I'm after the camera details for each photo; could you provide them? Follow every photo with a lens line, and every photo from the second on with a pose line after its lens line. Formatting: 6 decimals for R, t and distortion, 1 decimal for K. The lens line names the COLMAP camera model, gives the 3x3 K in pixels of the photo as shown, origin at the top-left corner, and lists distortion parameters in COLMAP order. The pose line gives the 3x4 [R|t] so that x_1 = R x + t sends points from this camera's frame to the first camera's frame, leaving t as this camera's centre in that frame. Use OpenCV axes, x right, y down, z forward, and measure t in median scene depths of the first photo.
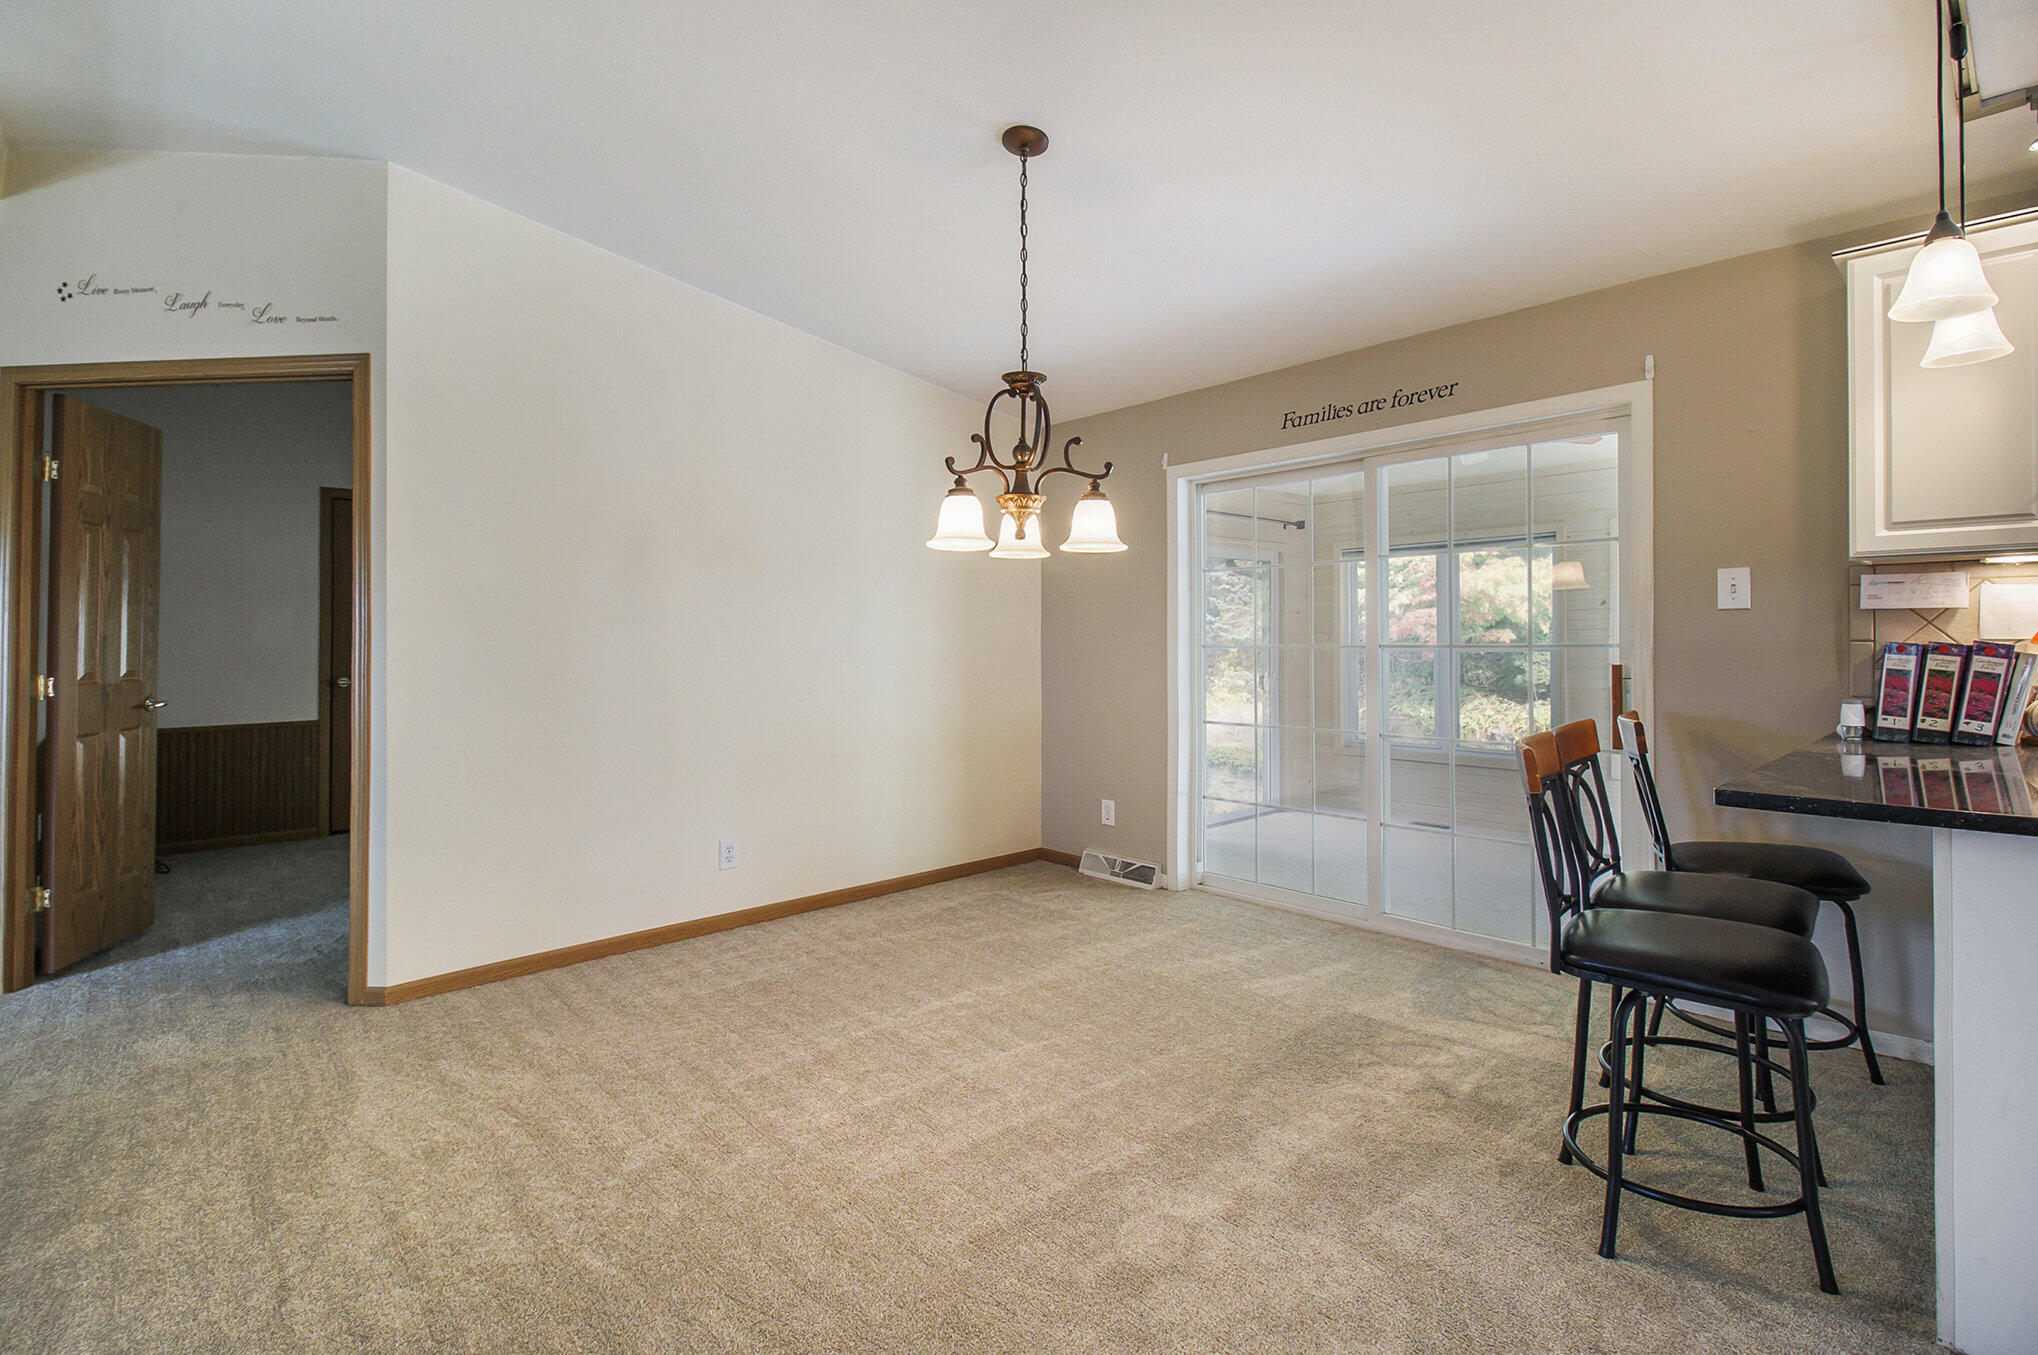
lens RADIAL K [[940.3, 0, 998.3], [0, 940.3, 644.8], [0, 0, 1]] dist [-0.014870, -0.000534]
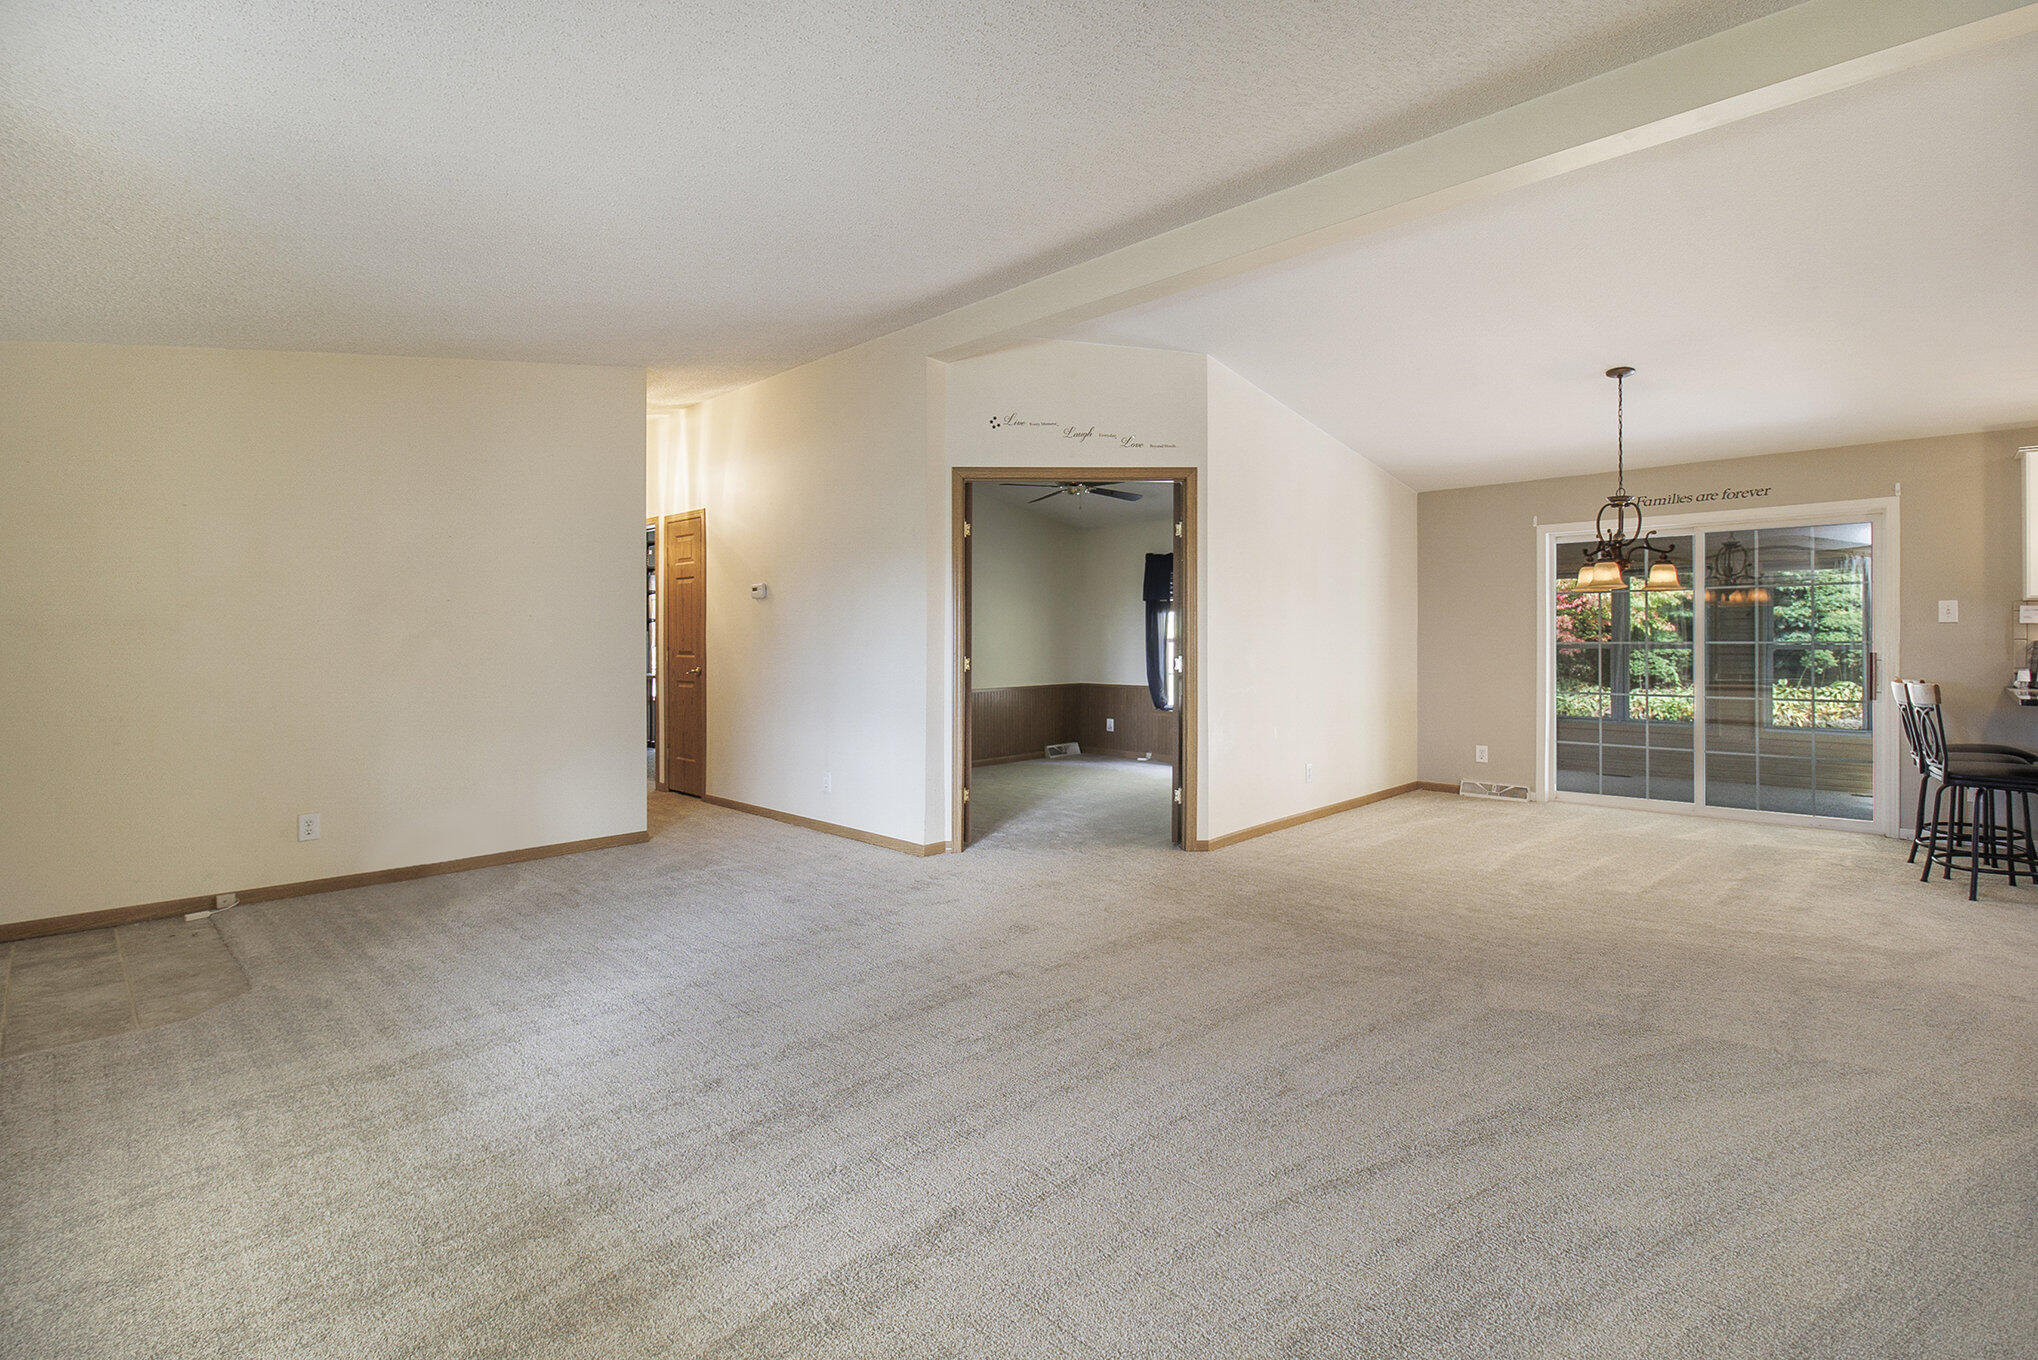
lens RADIAL K [[961.1, 0, 1025.7], [0, 961.1, 637.2], [0, 0, 1]] dist [-0.001534, -0.000773]
pose [[0.996958, 0.003718, 0.077851, -1.105838], [-0.003018, 0.999954, -0.009110, 0.013616], [-0.077881, 0.008847, 0.996923, -0.710966]]
